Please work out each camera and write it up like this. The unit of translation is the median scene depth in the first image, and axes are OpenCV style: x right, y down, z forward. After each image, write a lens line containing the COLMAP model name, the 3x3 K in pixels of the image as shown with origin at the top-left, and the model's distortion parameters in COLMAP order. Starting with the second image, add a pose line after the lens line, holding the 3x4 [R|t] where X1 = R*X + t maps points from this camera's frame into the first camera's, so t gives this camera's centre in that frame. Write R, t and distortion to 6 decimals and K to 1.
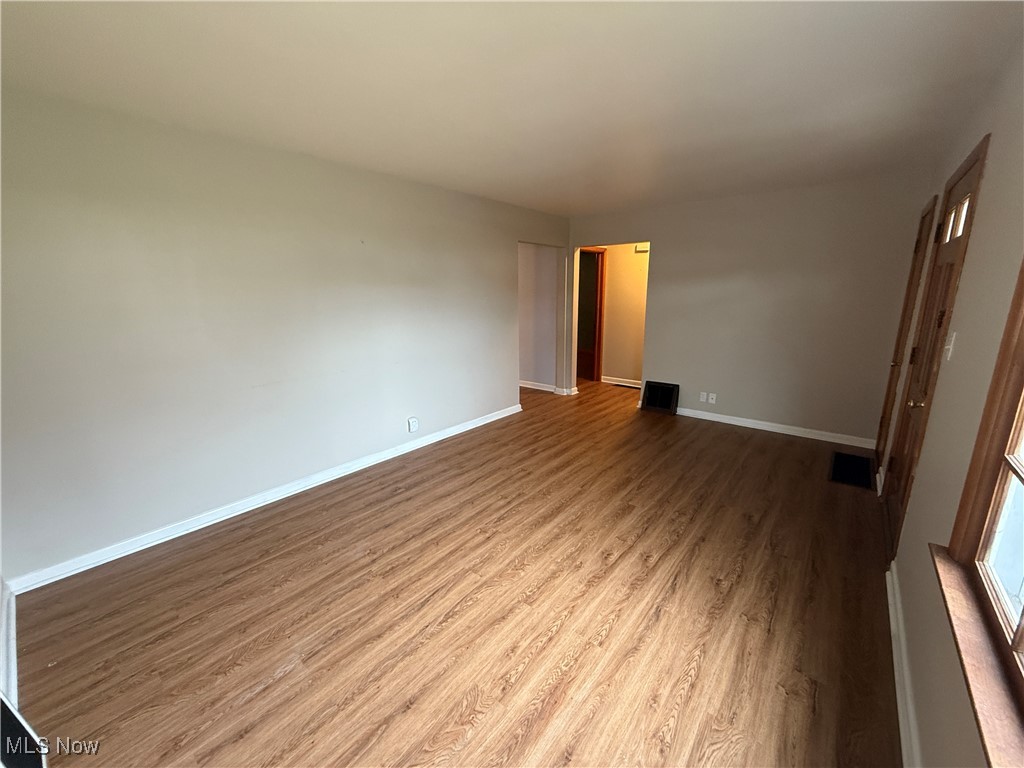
lens RADIAL K [[408.1, 0, 512.0], [0, 408.1, 384.0], [0, 0, 1]] dist [-0.000851, -0.000293]
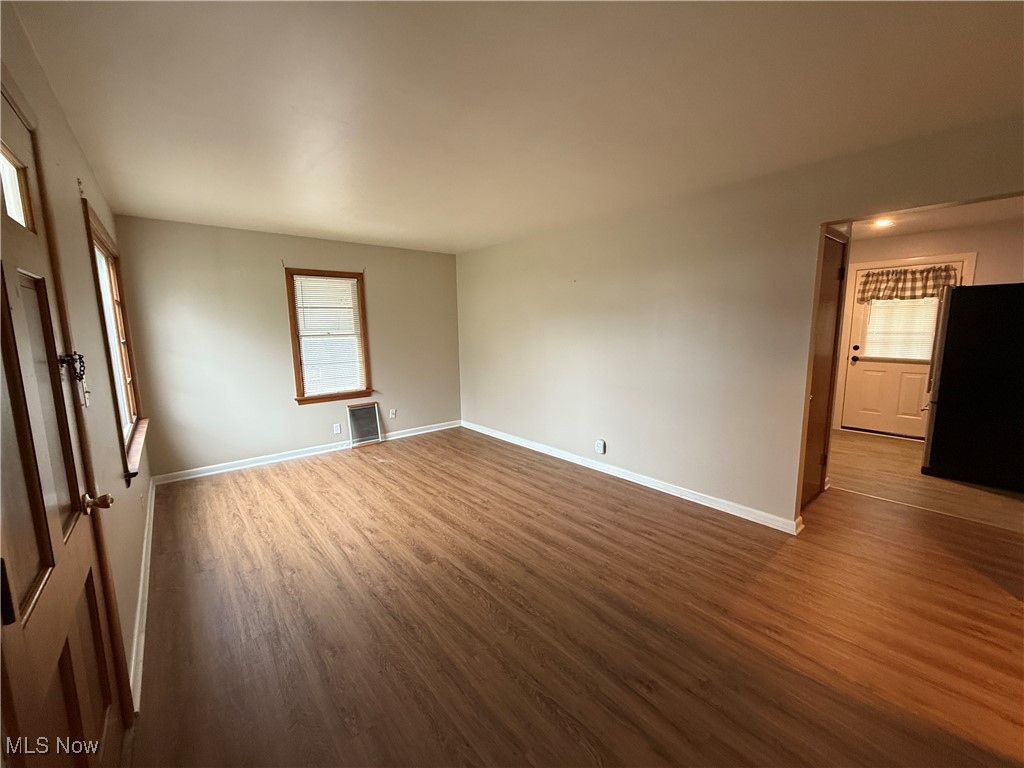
lens RADIAL K [[408.1, 0, 512.0], [0, 408.1, 384.0], [0, 0, 1]] dist [-0.000851, -0.000293]
pose [[-0.178029, 0.154291, -0.971854, 1.148068], [-0.204735, 0.960210, 0.189947, -0.301036], [0.962491, 0.232788, -0.139357, 1.301914]]
